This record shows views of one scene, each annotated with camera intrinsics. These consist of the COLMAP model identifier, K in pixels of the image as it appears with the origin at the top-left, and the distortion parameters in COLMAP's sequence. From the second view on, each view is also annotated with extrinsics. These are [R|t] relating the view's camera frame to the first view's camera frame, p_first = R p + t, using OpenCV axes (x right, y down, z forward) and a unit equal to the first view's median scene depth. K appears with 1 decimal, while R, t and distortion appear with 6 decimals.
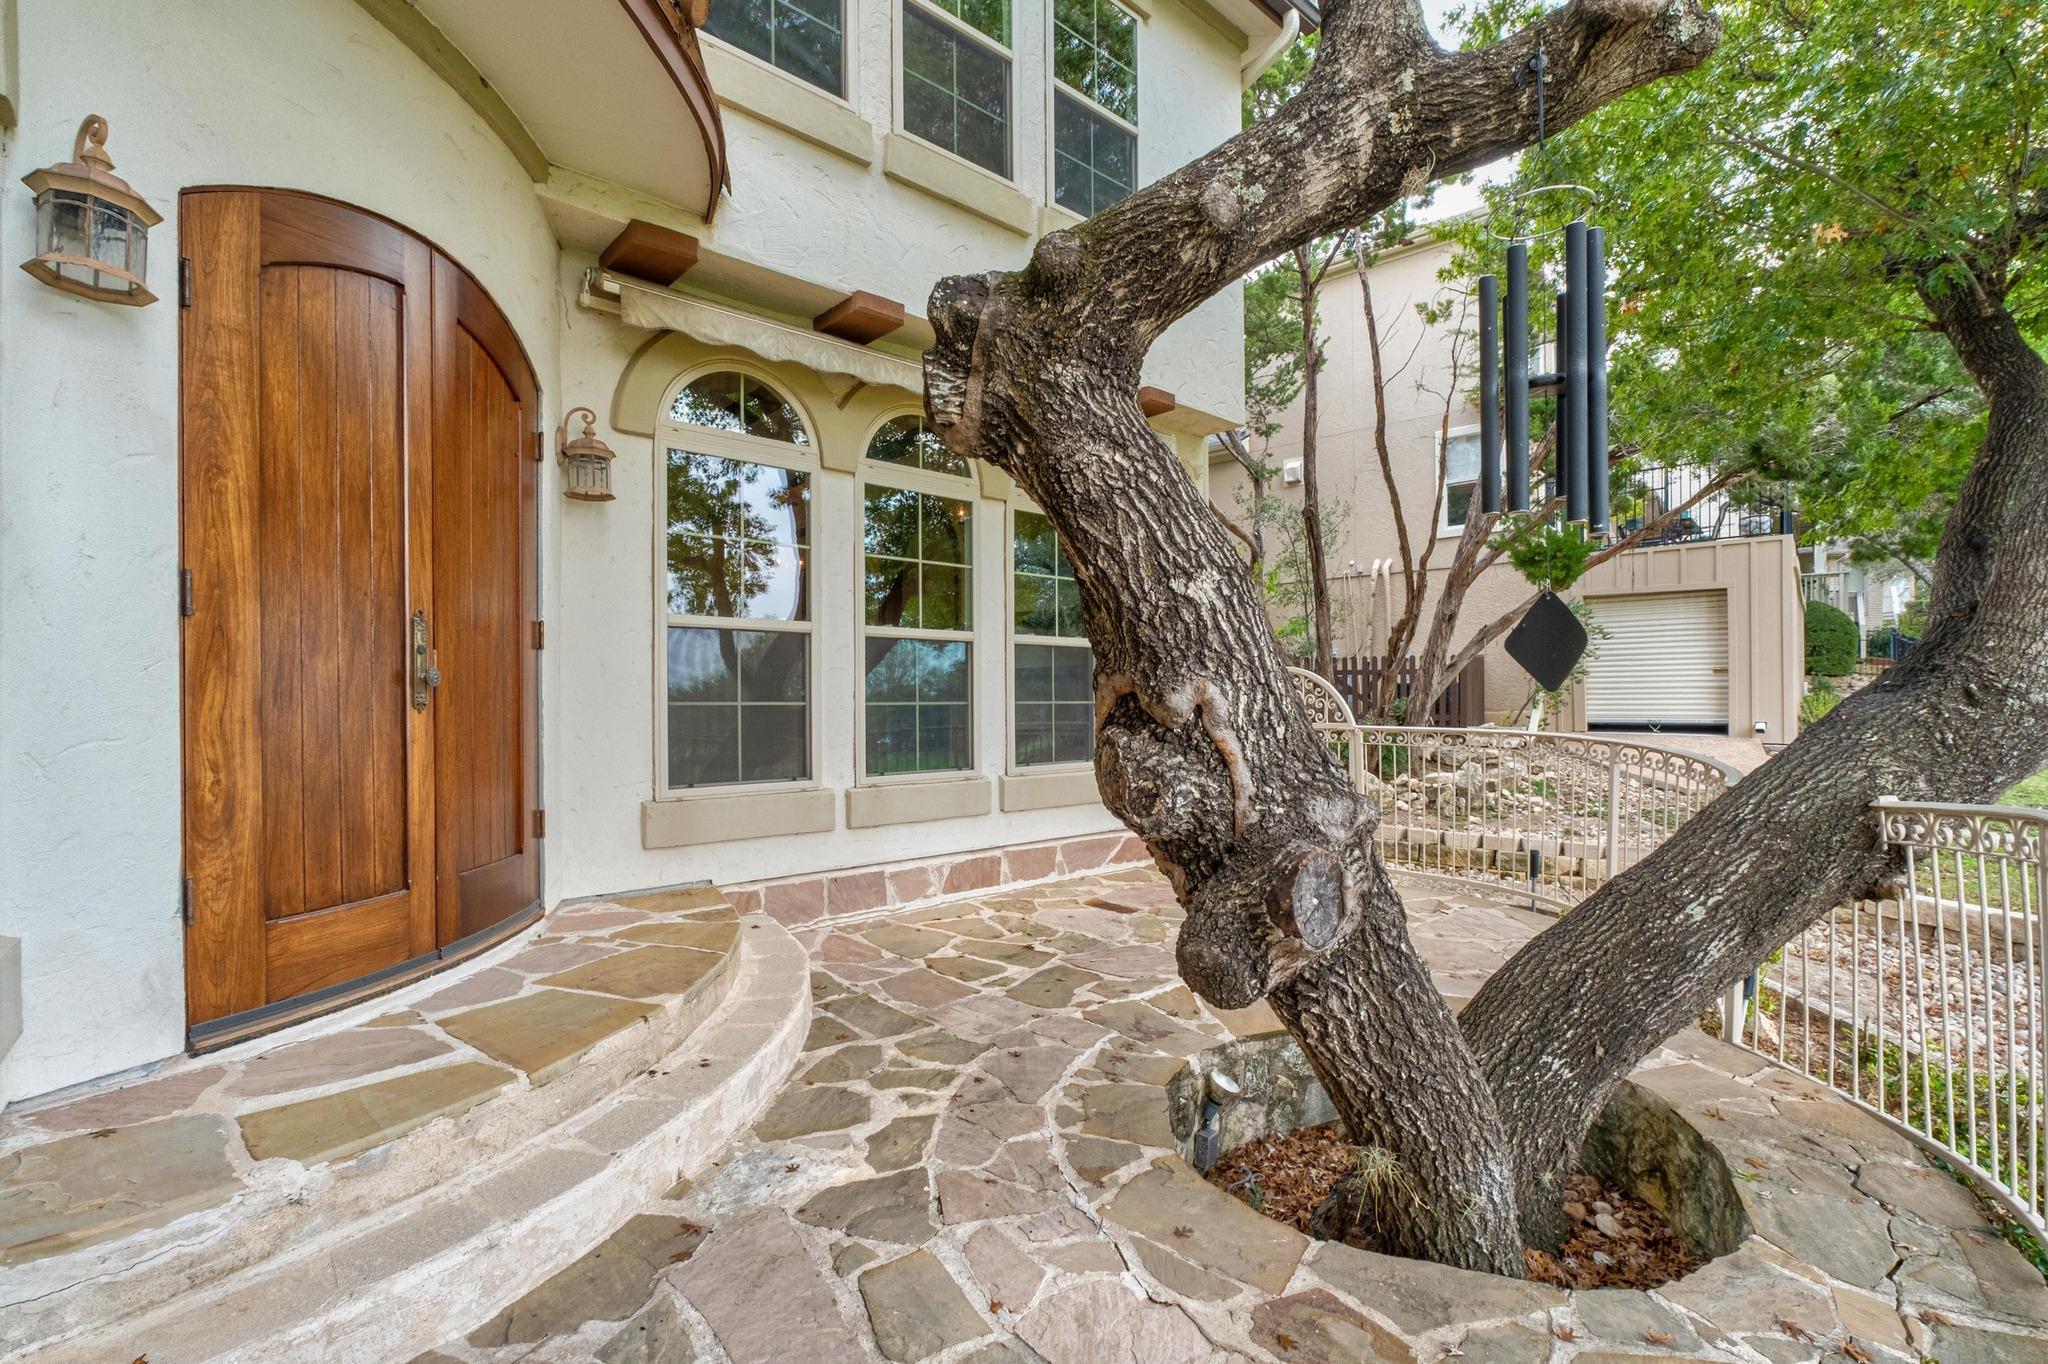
lens RADIAL K [[877.3, 0, 1034.5], [0, 877.3, 666.6], [0, 0, 1]] dist [-0.002257, 0.003956]
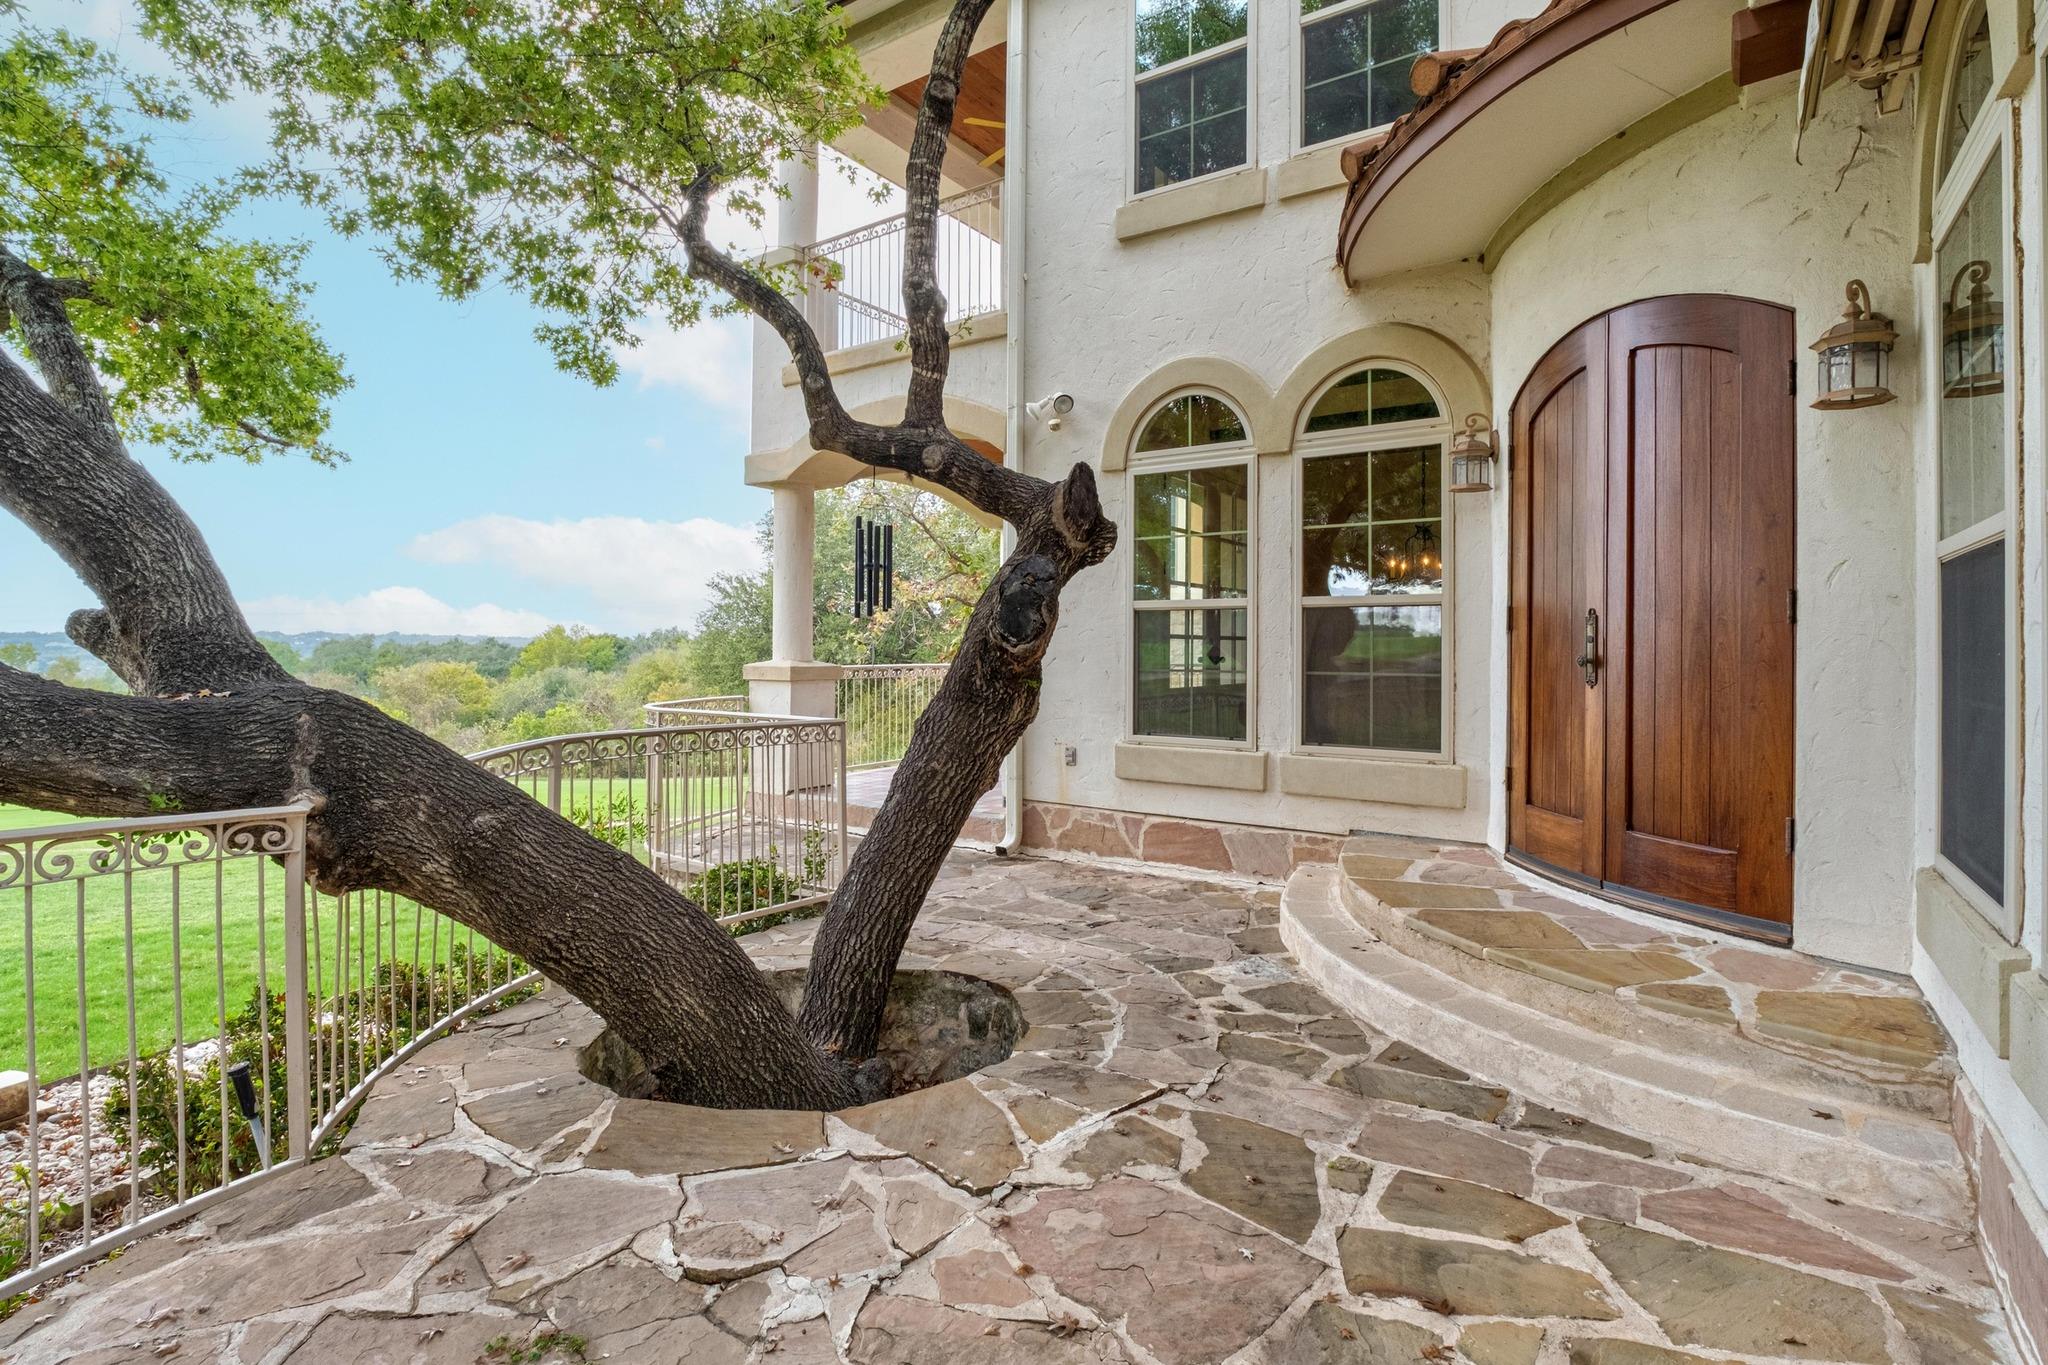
lens RADIAL K [[998.8, 0, 1024.0], [0, 998.8, 682.5], [0, 0, 1]] dist [-0.000854, 0.000124]
pose [[-0.968783, 0.005907, -0.247841, 0.417384], [0.007027, 0.999969, -0.003636, 0.039542], [0.247812, -0.005264, -0.968794, 1.985436]]
